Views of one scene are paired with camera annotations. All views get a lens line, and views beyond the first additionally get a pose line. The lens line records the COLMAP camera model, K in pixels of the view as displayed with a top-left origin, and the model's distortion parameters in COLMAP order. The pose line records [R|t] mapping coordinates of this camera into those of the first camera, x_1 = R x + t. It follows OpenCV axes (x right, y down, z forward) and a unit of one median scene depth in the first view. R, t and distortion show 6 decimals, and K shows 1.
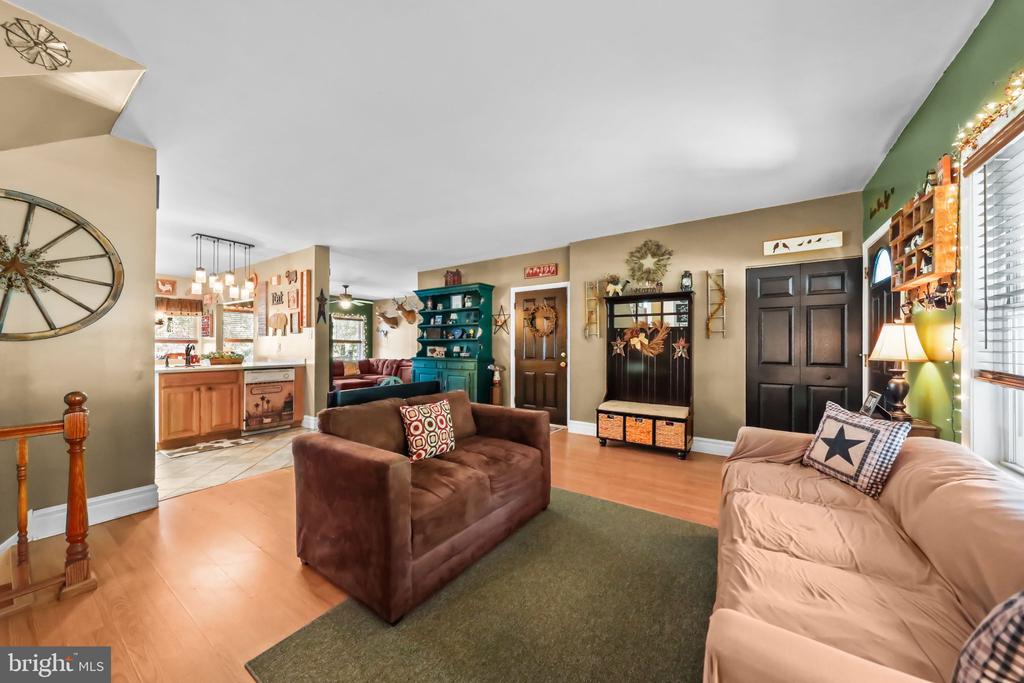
lens RADIAL K [[356.9, 0, 512.7], [0, 356.9, 346.4], [0, 0, 1]] dist [0.000123, 0.000038]
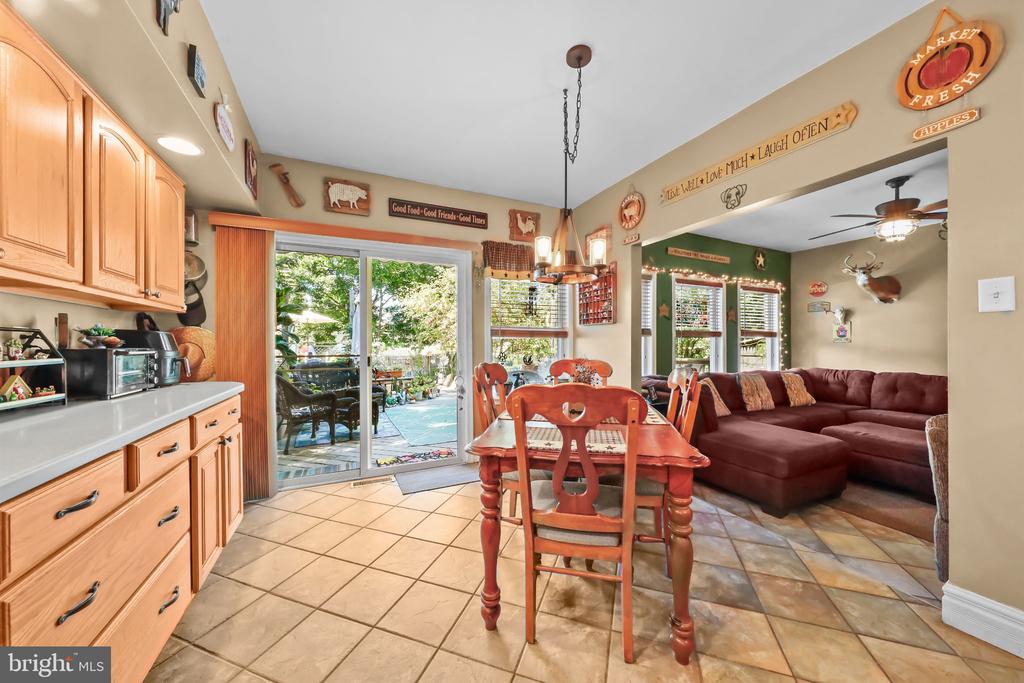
lens RADIAL K [[356.9, 0, 513.2], [0, 356.9, 343.1], [0, 0, 1]] dist [0.000123, 0.000038]
pose [[0.860606, -0.004872, -0.509247, -0.563918], [0.003176, 0.999986, -0.004199, 0.000907], [0.509261, 0.001997, 0.860610, 0.429295]]
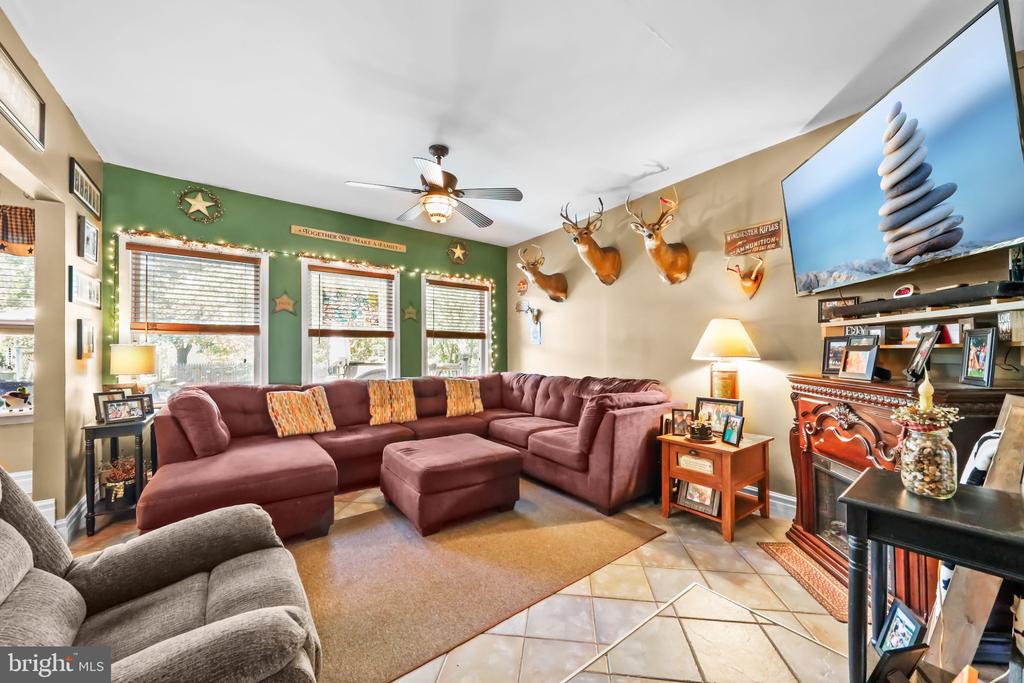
lens RADIAL K [[377.5, 0, 514.7], [0, 377.5, 349.3], [0, 0, 1]] dist [-0.000173, 0.000013]
pose [[0.948331, -0.006611, -0.317213, -0.270322], [0.005072, 0.999971, -0.005676, 0.008618], [0.317241, 0.003774, 0.948337, 0.636953]]
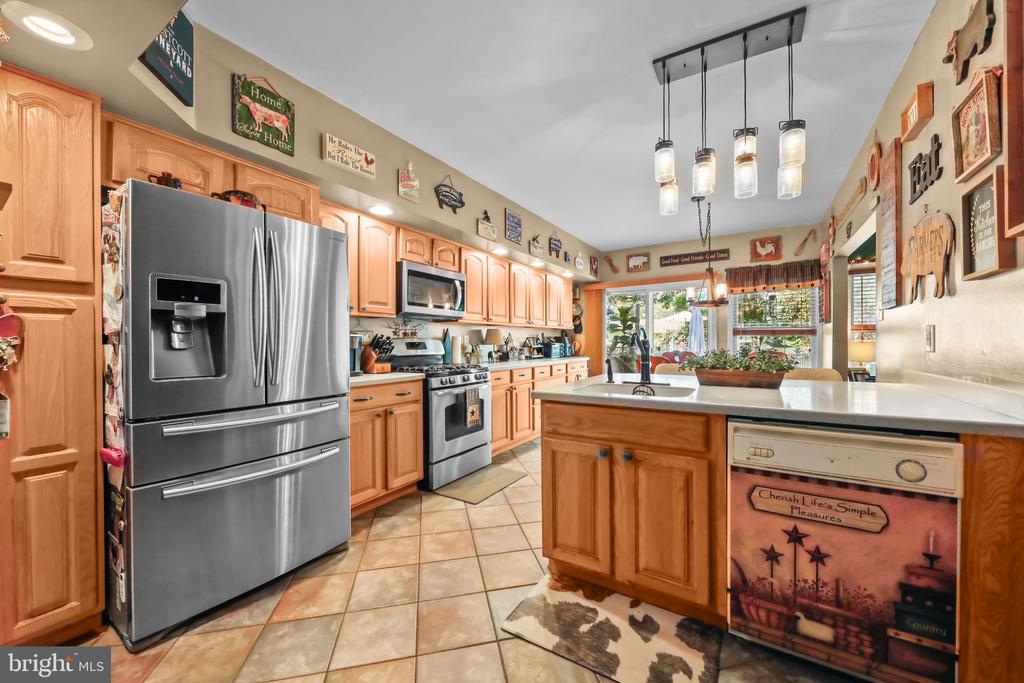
lens RADIAL K [[391.4, 0, 513.3], [0, 391.4, 343.8], [0, 0, 1]] dist [-0.001634, -0.000088]
pose [[0.035076, 0.000642, -0.999384, -0.214462], [0.004018, 0.999992, 0.000784, 0.002987], [0.999377, -0.004043, 0.035073, 0.396808]]
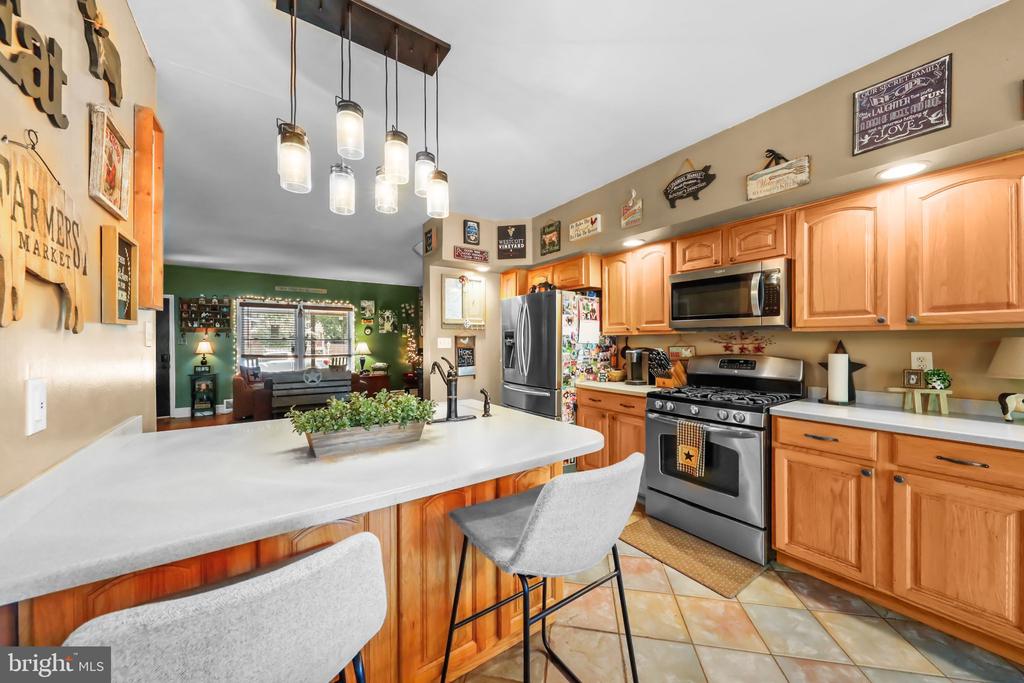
lens RADIAL K [[356.9, 0, 509.8], [0, 356.9, 342.4], [0, 0, 1]] dist [0.000123, 0.000038]
pose [[-0.934622, -0.002525, 0.355634, -0.530018], [-0.002769, 0.999996, -0.000176, -0.011863], [-0.355632, -0.001149, -0.934625, 0.638734]]
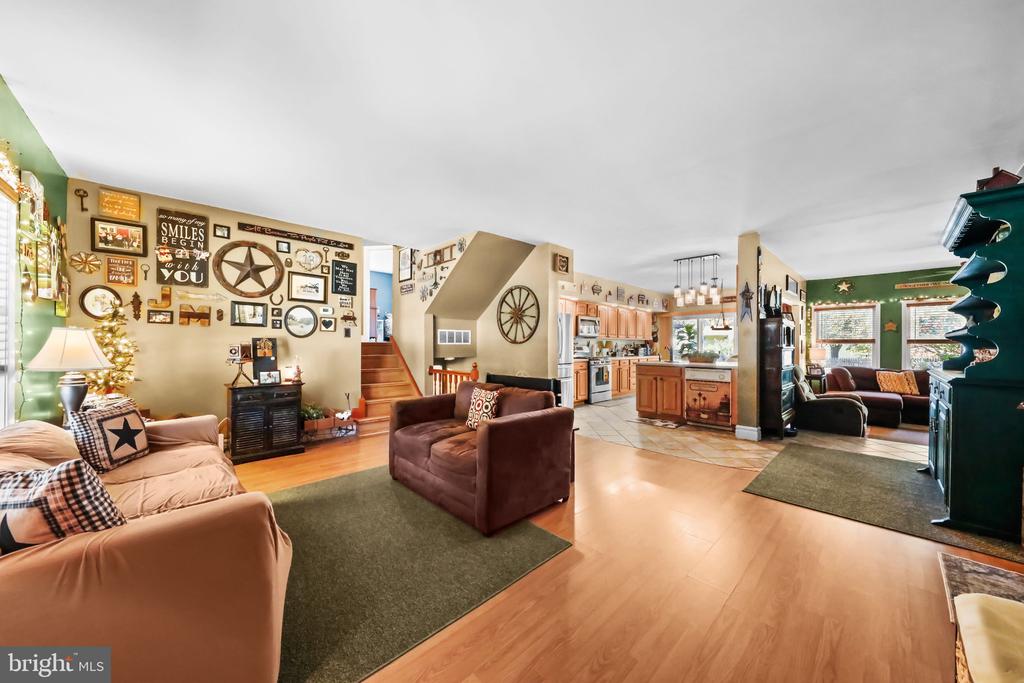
lens RADIAL K [[356.9, 0, 511.9], [0, 356.9, 344.3], [0, 0, 1]] dist [0.000123, 0.000038]
pose [[-0.206410, -0.006720, -0.978443, 0.244500], [-0.005517, 0.999969, -0.005704, 0.000646], [0.978450, 0.004220, -0.206440, 0.333831]]
